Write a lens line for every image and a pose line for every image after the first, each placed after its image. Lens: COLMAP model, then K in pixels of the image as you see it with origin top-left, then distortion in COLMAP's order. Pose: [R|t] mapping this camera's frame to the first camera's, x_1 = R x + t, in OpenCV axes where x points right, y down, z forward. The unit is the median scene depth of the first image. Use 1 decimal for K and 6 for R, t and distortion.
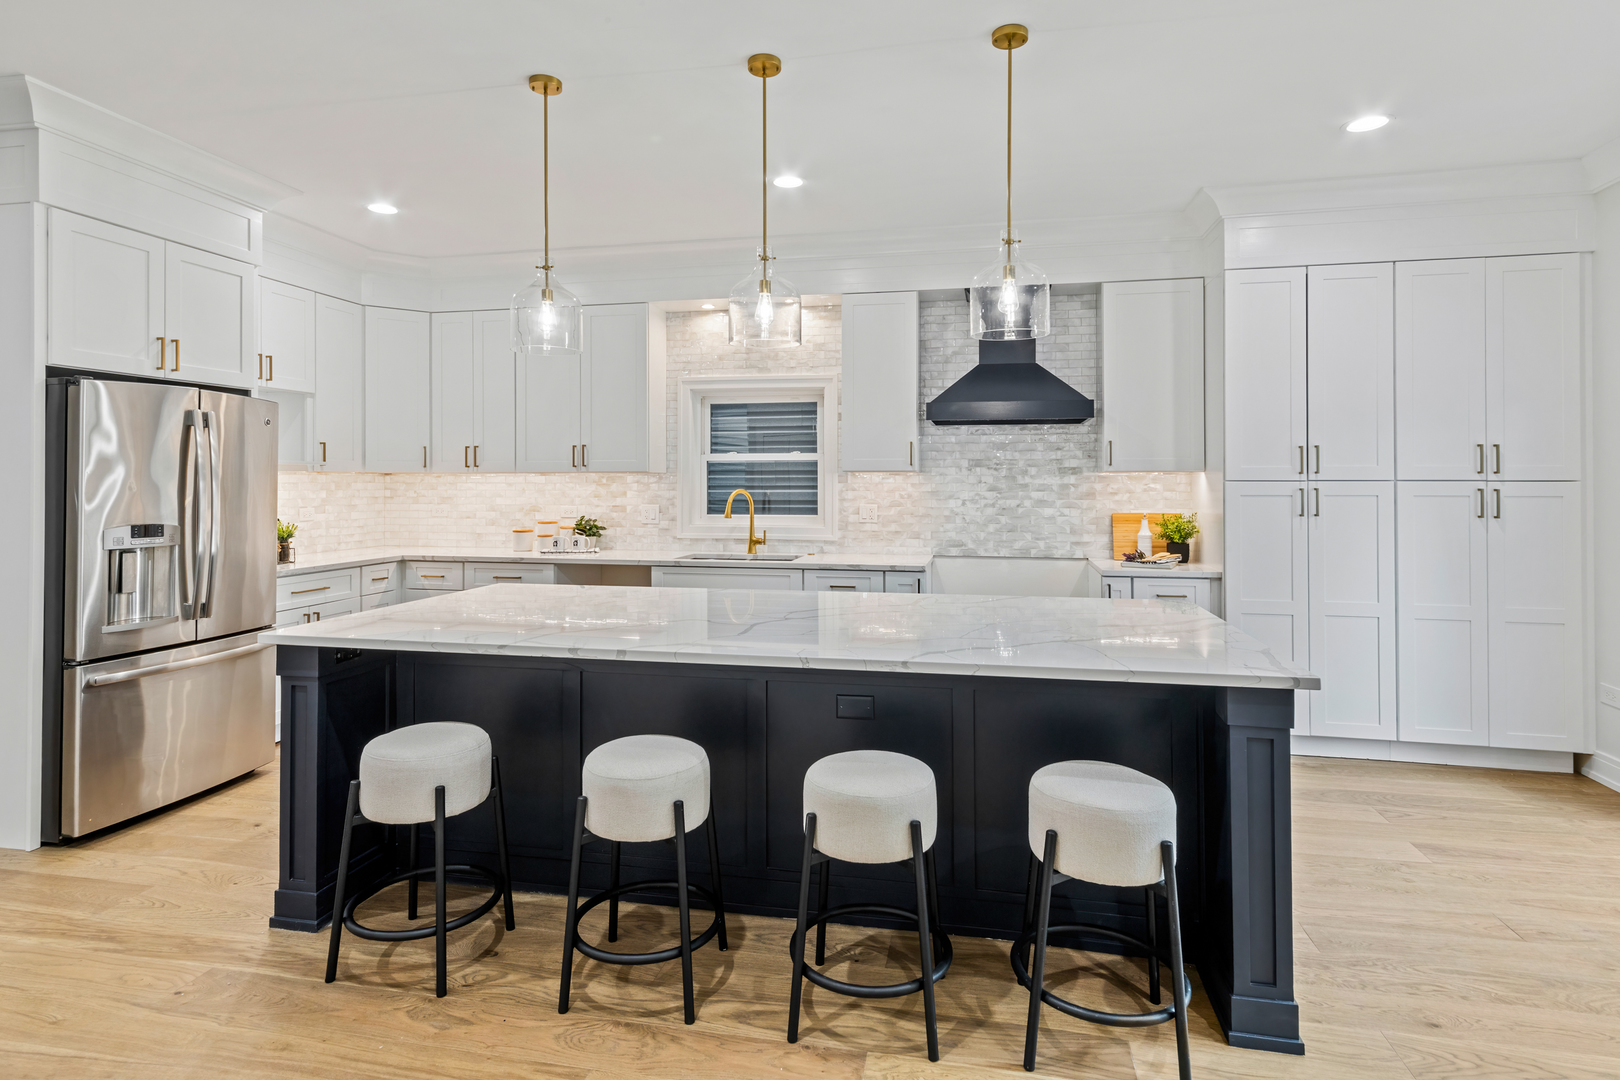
lens RADIAL K [[840.7, 0, 810.9], [0, 840.7, 475.2], [0, 0, 1]] dist [0.003557, 0.000764]
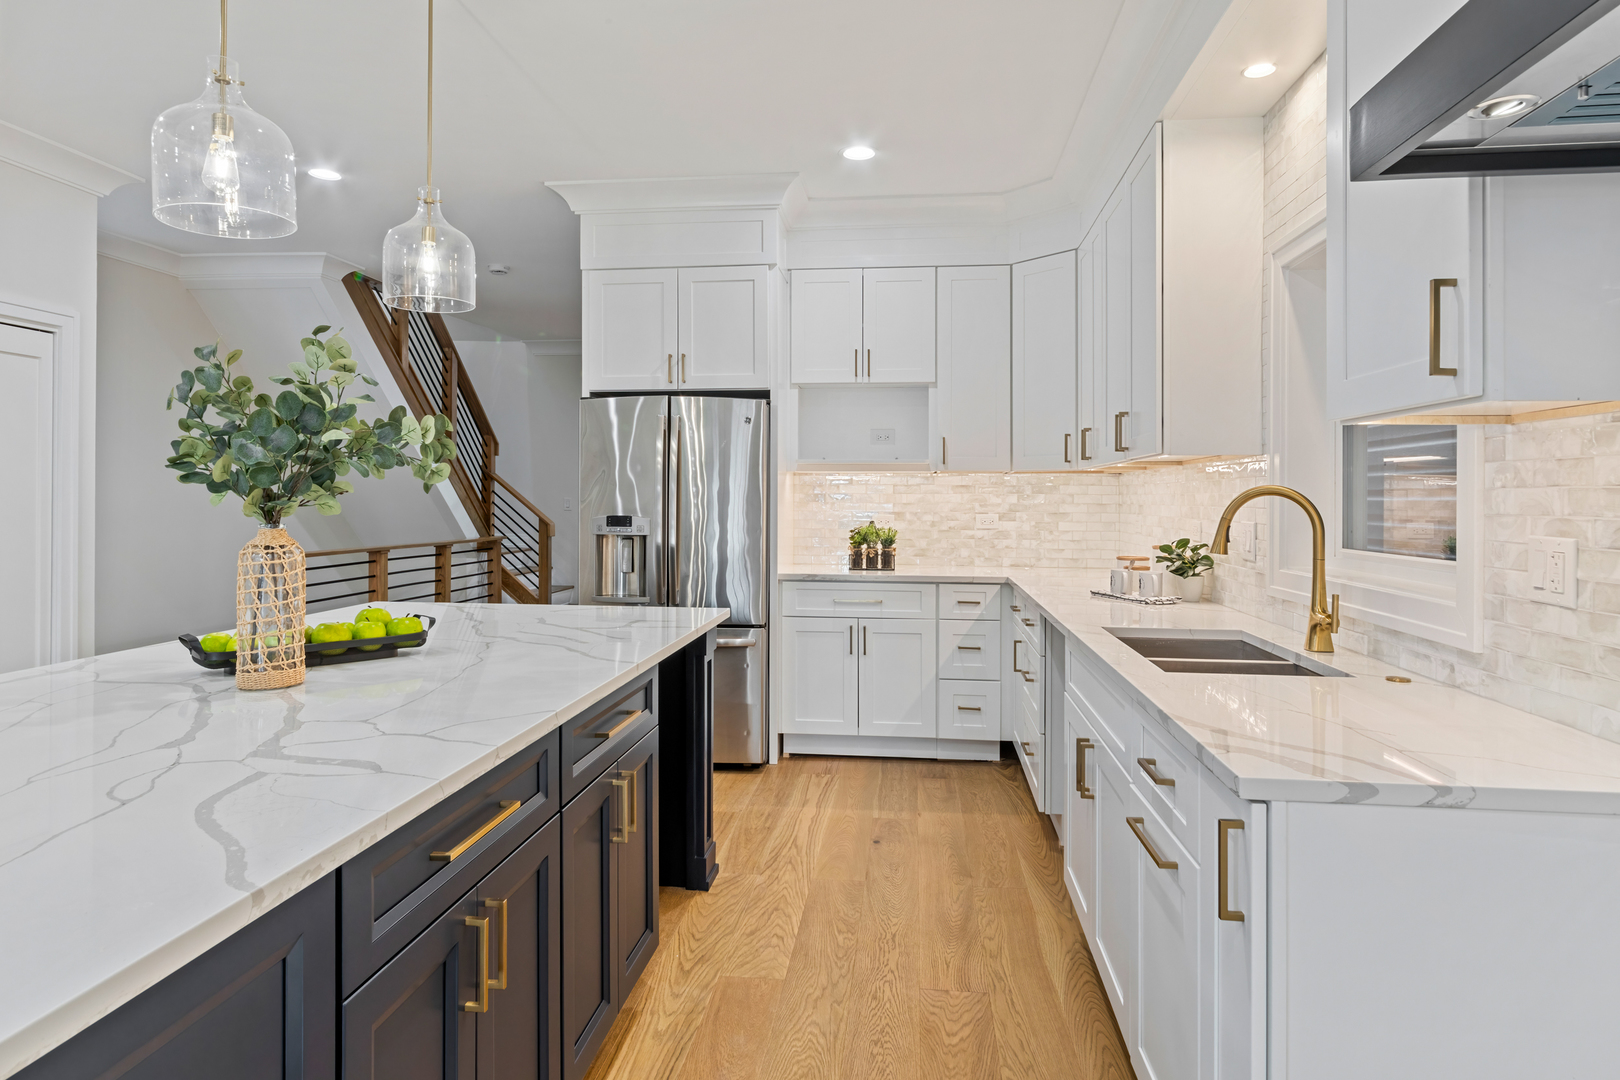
lens RADIAL K [[934.3, 0, 791.9], [0, 934.3, 499.0], [0, 0, 1]] dist [-0.002542, -0.000179]
pose [[0.072449, 0.001797, -0.997371, 0.353890], [0.003402, 0.999992, 0.002049, 0.021389], [0.997366, -0.003542, 0.072442, 0.744160]]
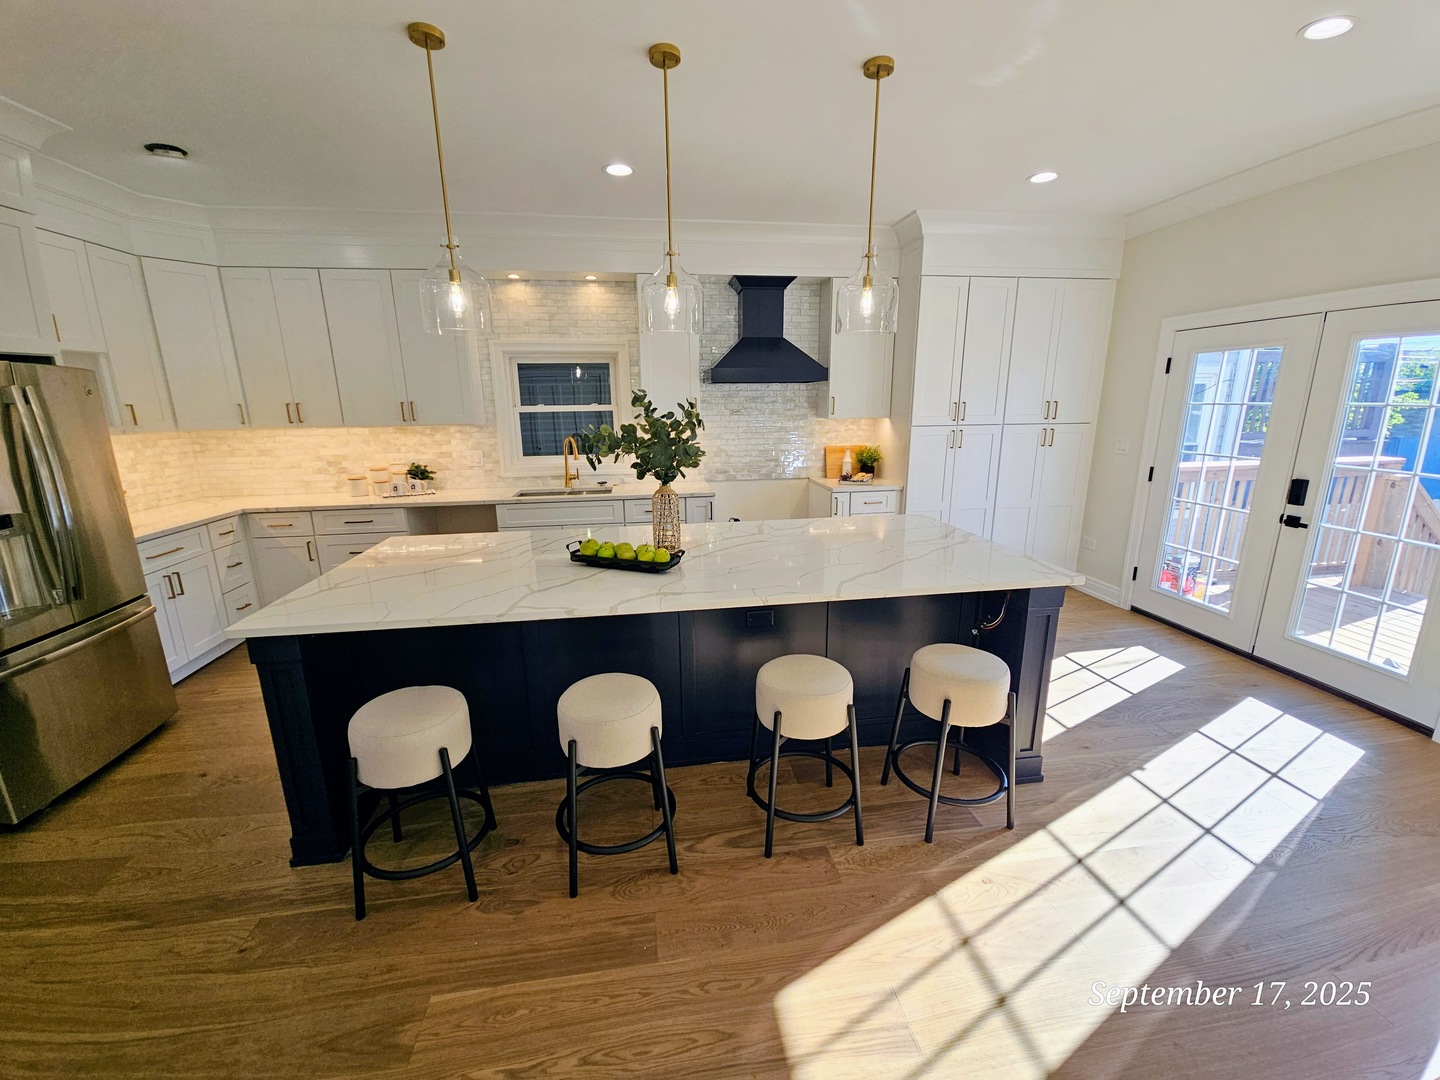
lens RADIAL K [[584.9, 0, 719.3], [0, 584.9, 546.0], [0, 0, 1]] dist [-0.001379, -0.000104]
pose [[0.939787, -0.094040, 0.328567, -0.159280], [0.010255, 0.968724, 0.247927, -0.039342], [-0.341606, -0.229629, 0.911359, 0.089918]]
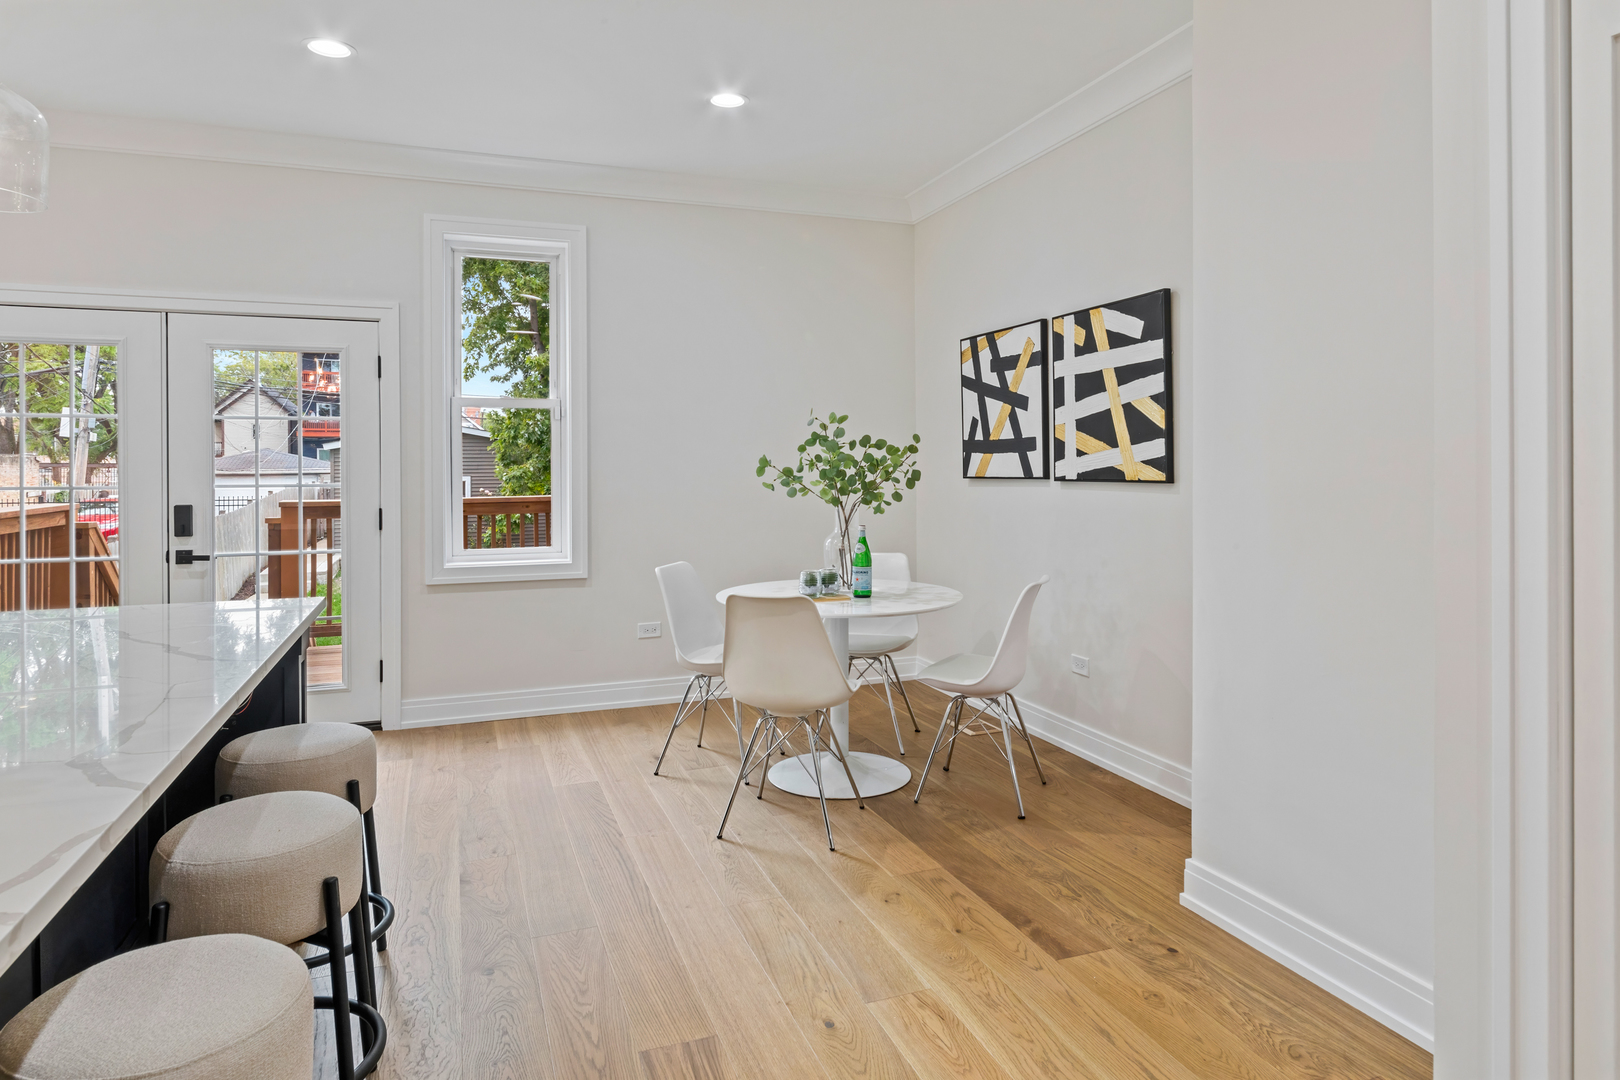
lens RADIAL K [[959.3, 0, 813.0], [0, 959.3, 465.1], [0, 0, 1]] dist [0.004760, 0.001148]
pose [[-0.533161, 0.001957, 0.846011, -0.367189], [-0.002621, 0.999989, -0.003965, 0.019222], [-0.846010, -0.004332, -0.533150, 0.442888]]
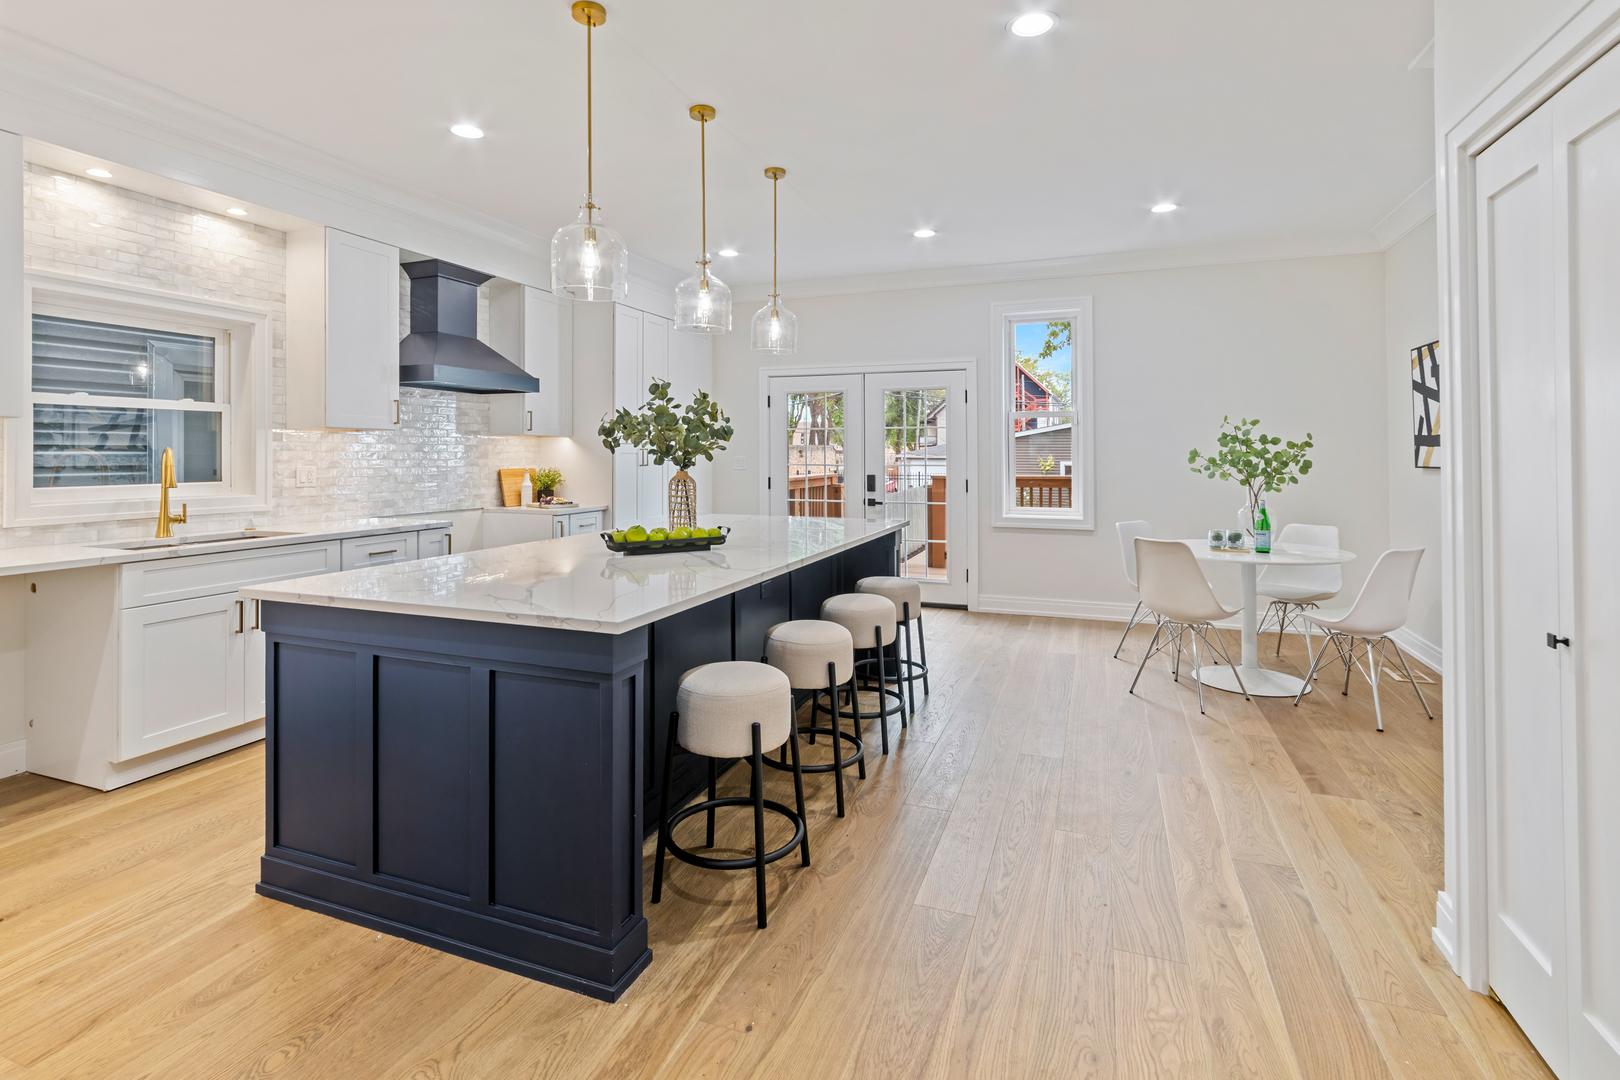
lens RADIAL K [[782.8, 0, 801.0], [0, 782.8, 445.1], [0, 0, 1]] dist [-0.001125, -0.000330]
pose [[0.166100, 0.010758, 0.986050, -0.659172], [-0.008359, 0.999920, -0.009502, 0.016373], [-0.986074, -0.006664, 0.166176, 0.360421]]
